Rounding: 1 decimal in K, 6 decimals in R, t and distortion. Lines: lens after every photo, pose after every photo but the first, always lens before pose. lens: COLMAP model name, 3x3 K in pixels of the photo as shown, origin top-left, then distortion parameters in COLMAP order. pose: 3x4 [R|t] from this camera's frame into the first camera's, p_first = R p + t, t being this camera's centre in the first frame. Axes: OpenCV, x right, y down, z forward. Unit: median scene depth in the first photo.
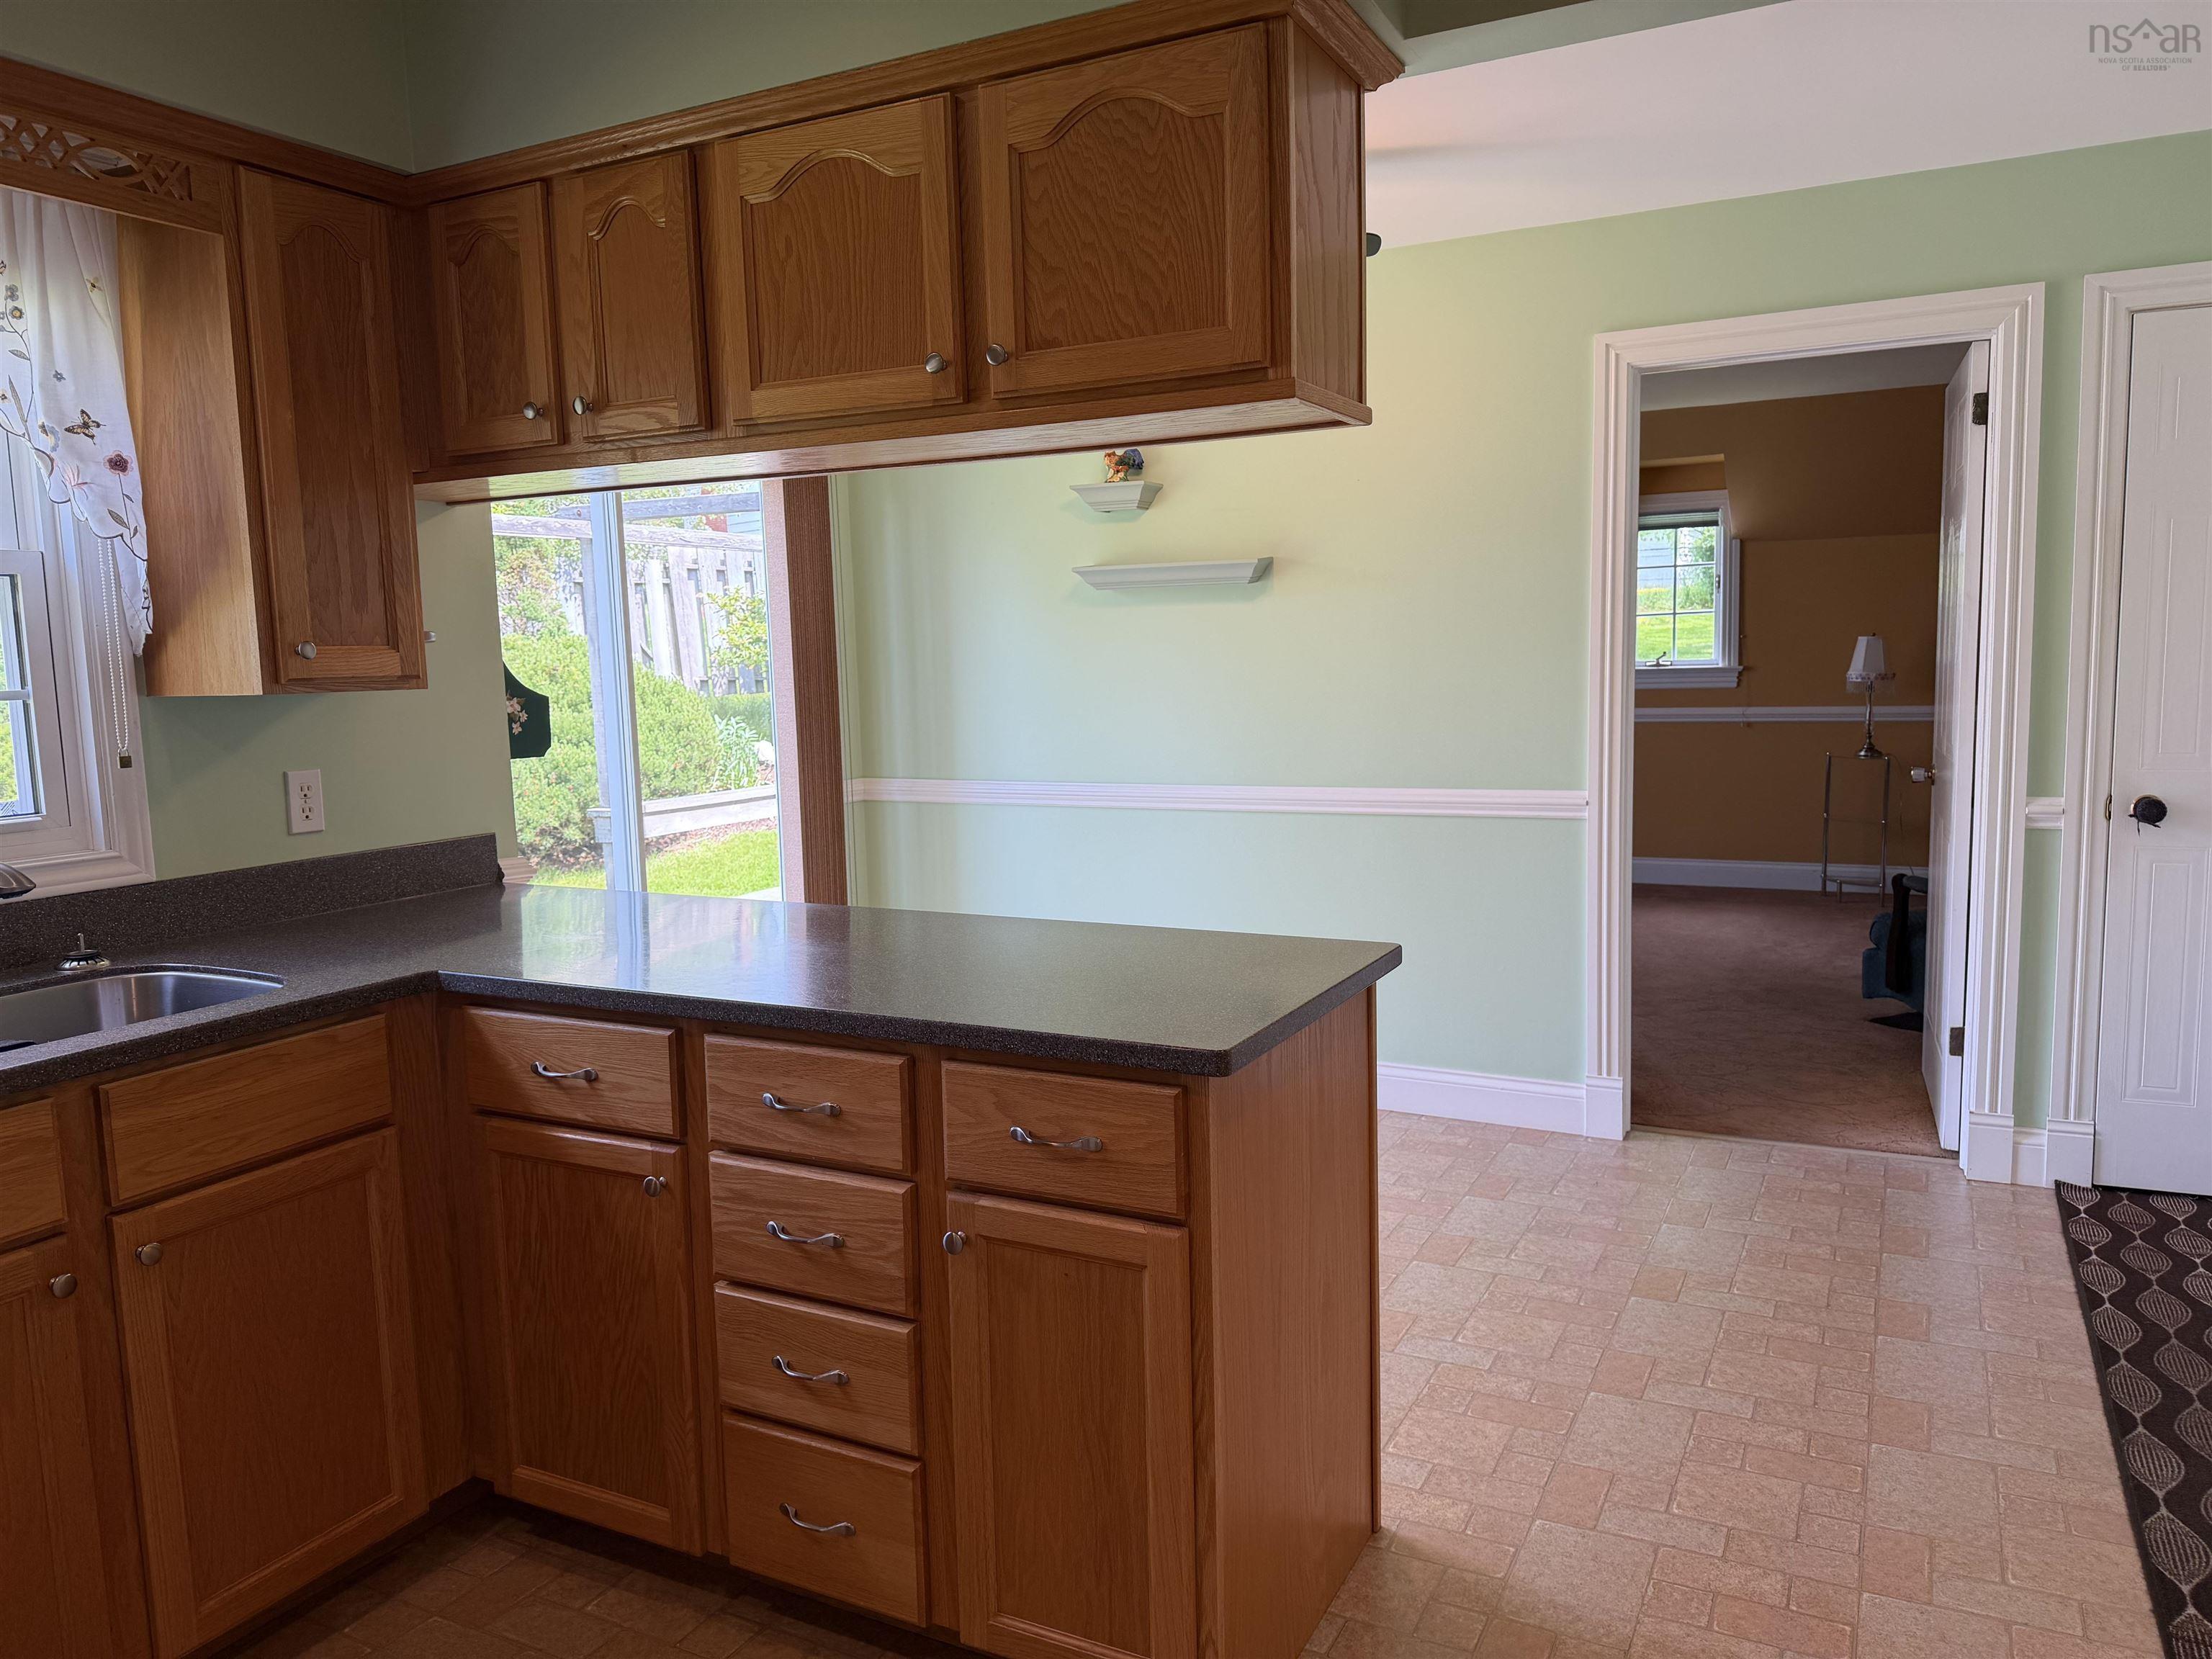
lens RADIAL K [[1576.4, 0, 1104.9], [0, 1576.4, 832.5], [0, 0, 1]] dist [-0.017196, -0.007492]
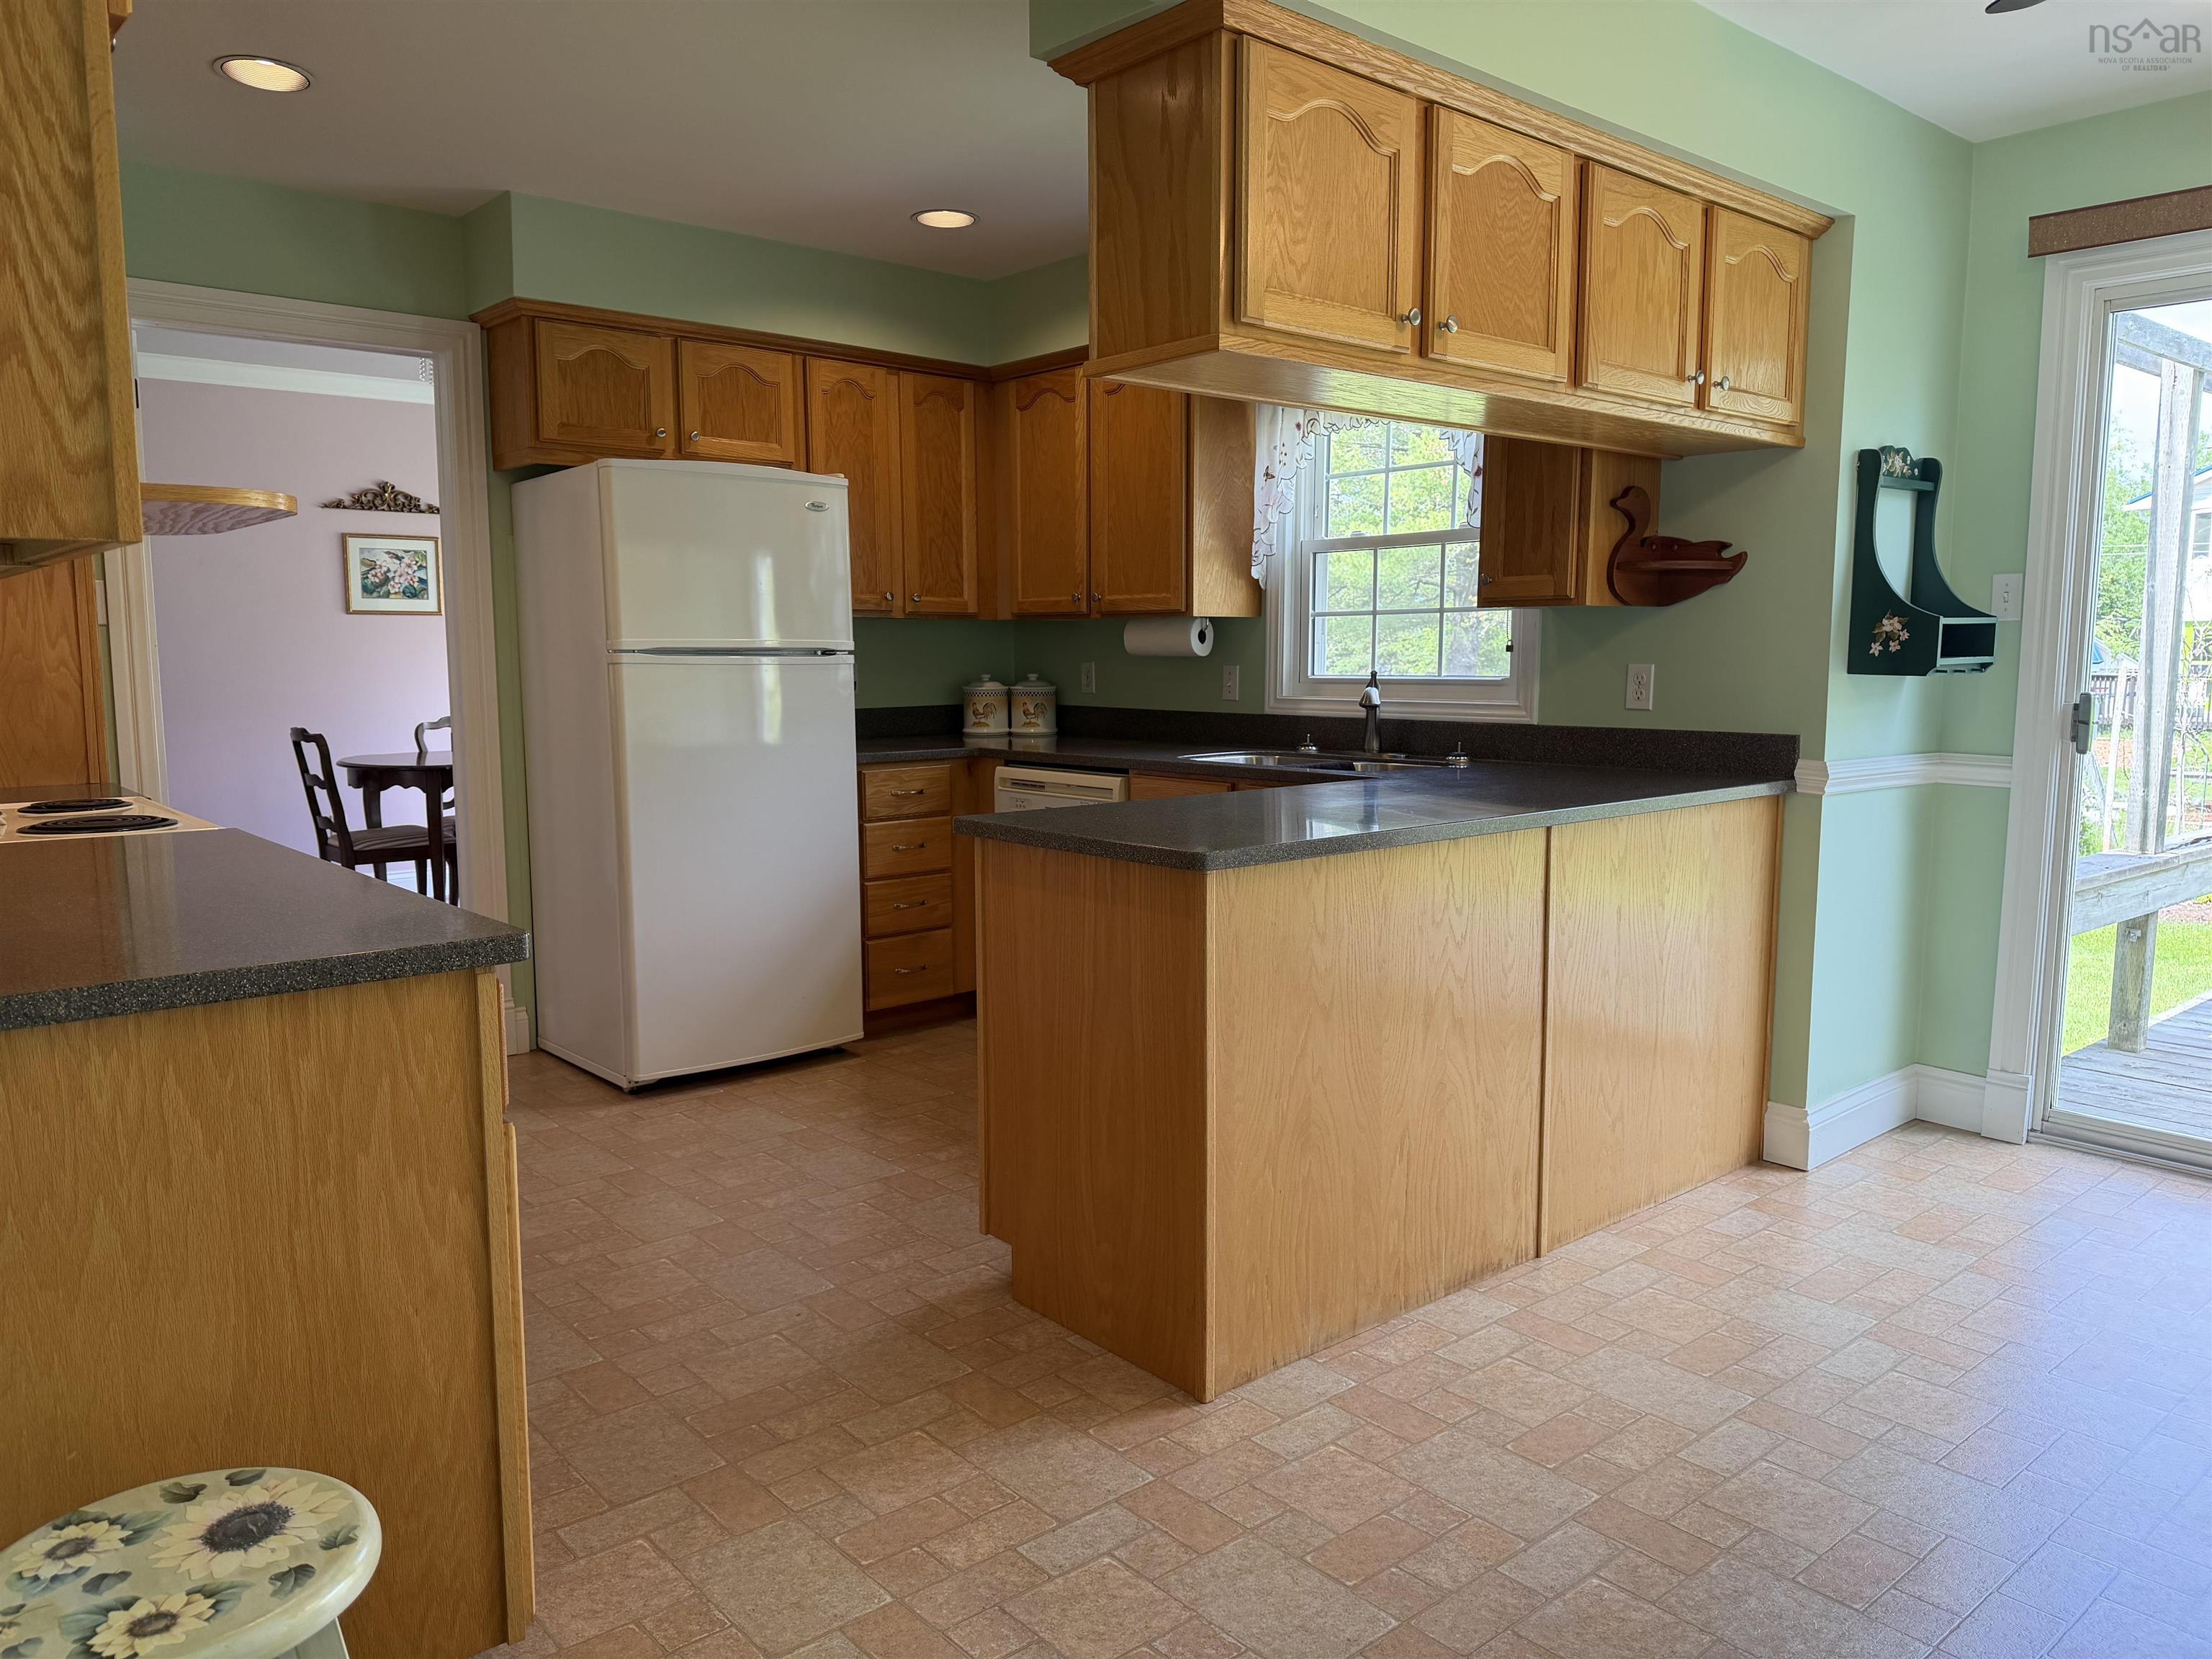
lens RADIAL K [[1576.4, 0, 1106.2], [0, 1576.4, 832.4], [0, 0, 1]] dist [-0.017196, -0.007492]
pose [[-0.382501, 0.137779, -0.913625, 1.074052], [-0.090306, 0.978510, 0.185372, -0.121555], [0.919531, 0.153411, -0.361839, 1.214987]]
